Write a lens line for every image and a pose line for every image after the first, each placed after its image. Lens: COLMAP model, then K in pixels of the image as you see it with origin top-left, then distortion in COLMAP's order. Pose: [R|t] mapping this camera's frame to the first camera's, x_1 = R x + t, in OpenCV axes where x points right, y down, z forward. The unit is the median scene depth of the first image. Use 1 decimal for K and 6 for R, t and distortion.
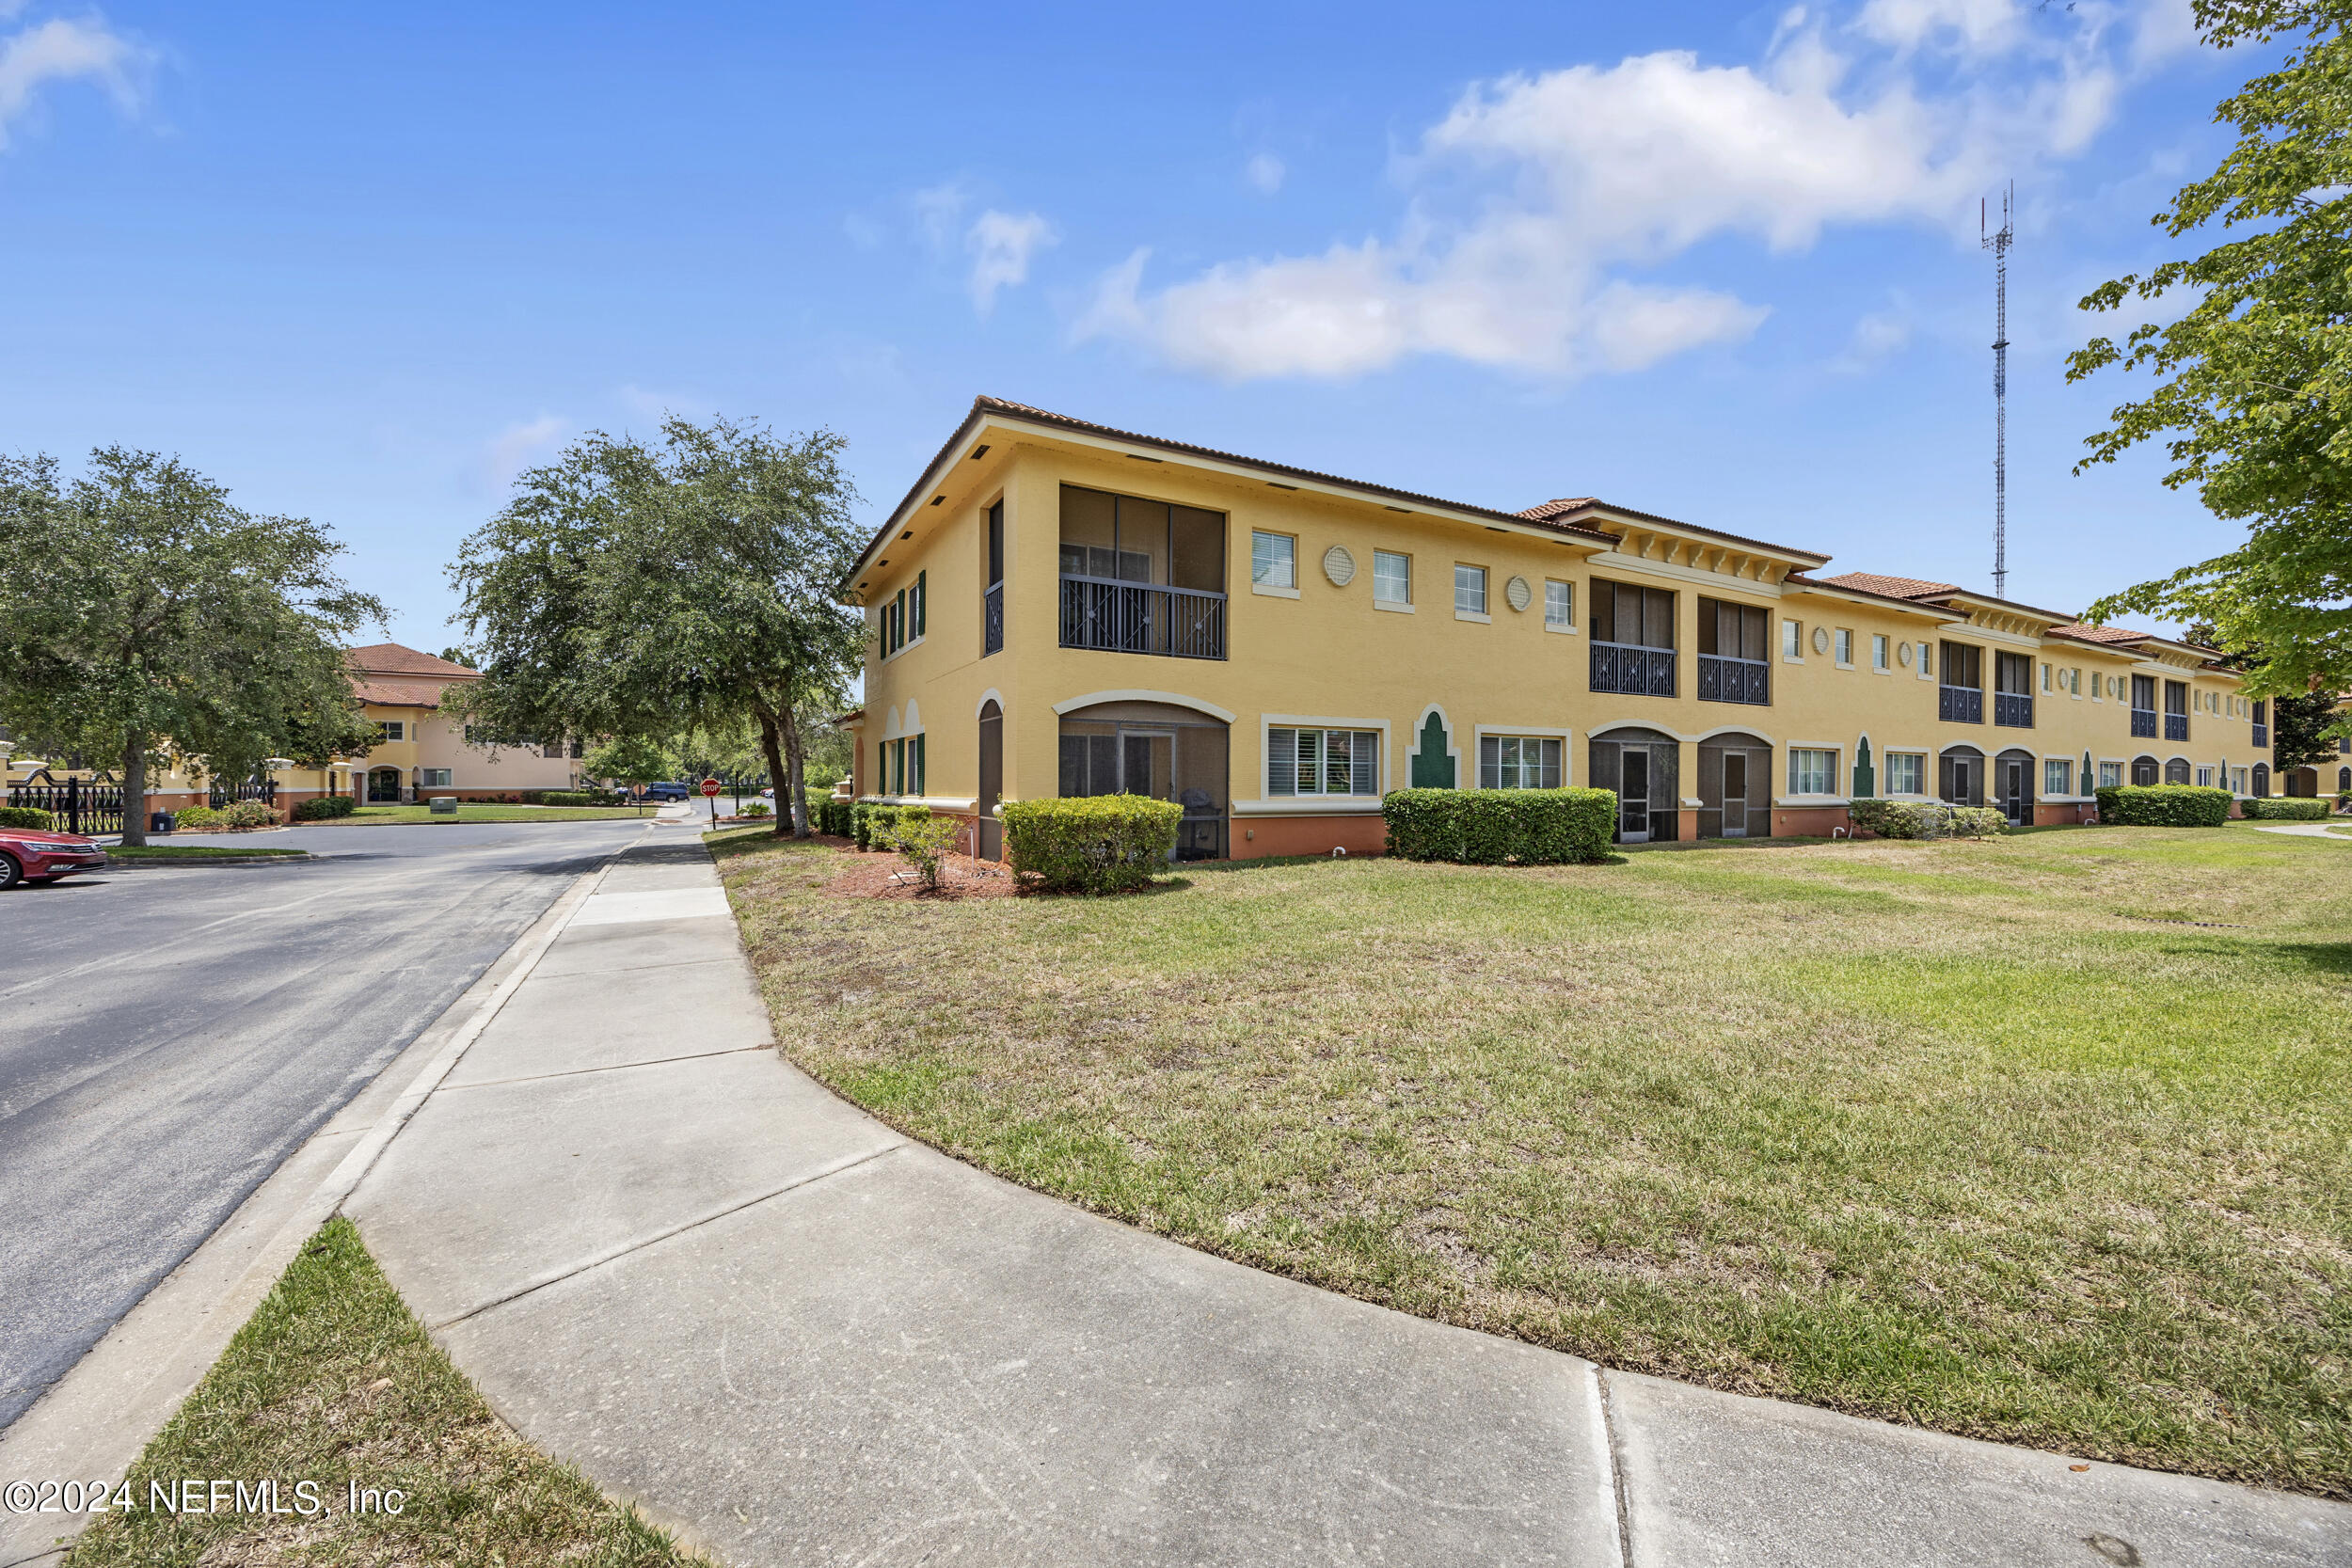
lens RADIAL K [[945.1, 0, 1183.6], [0, 945.1, 780.3], [0, 0, 1]] dist [-0.002904, -0.000522]
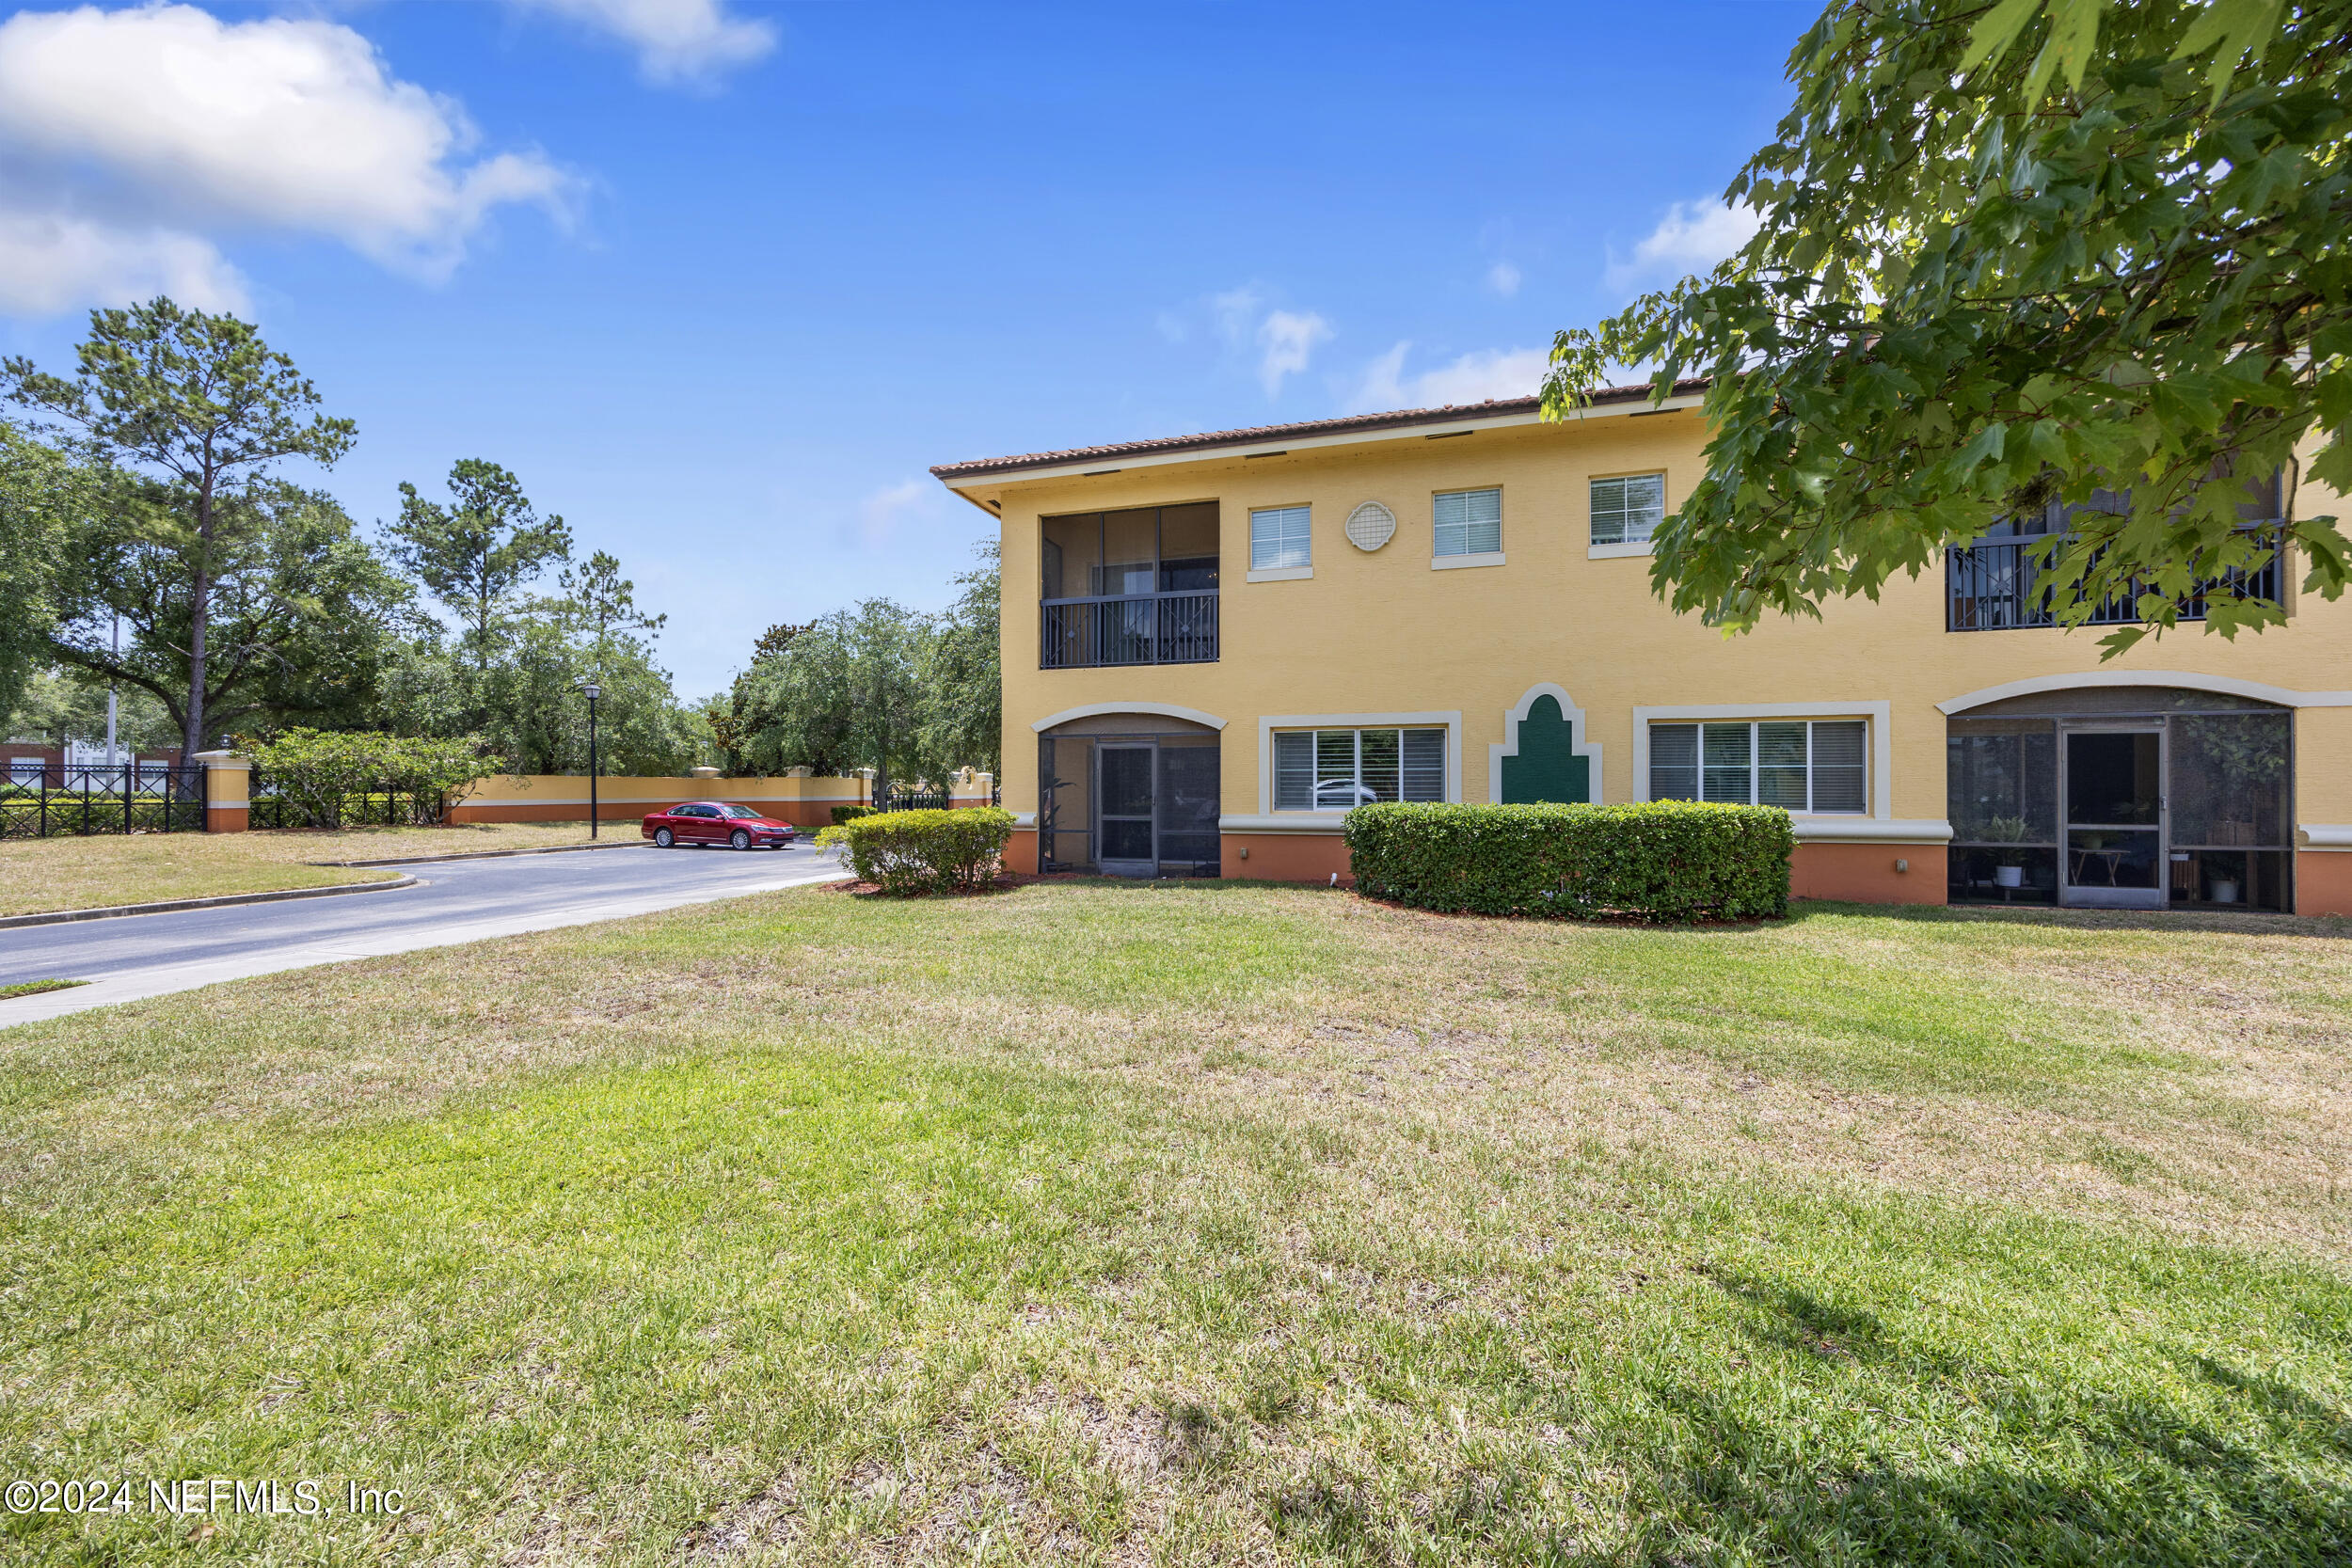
lens RADIAL K [[870.5, 0, 1178.3], [0, 870.5, 791.3], [0, 0, 1]] dist [-0.000042, -0.000032]
pose [[0.681299, -0.004611, -0.731991, 0.629096], [0.003999, 0.999989, -0.002576, 0.001532], [0.731995, -0.001172, 0.681309, 0.388712]]
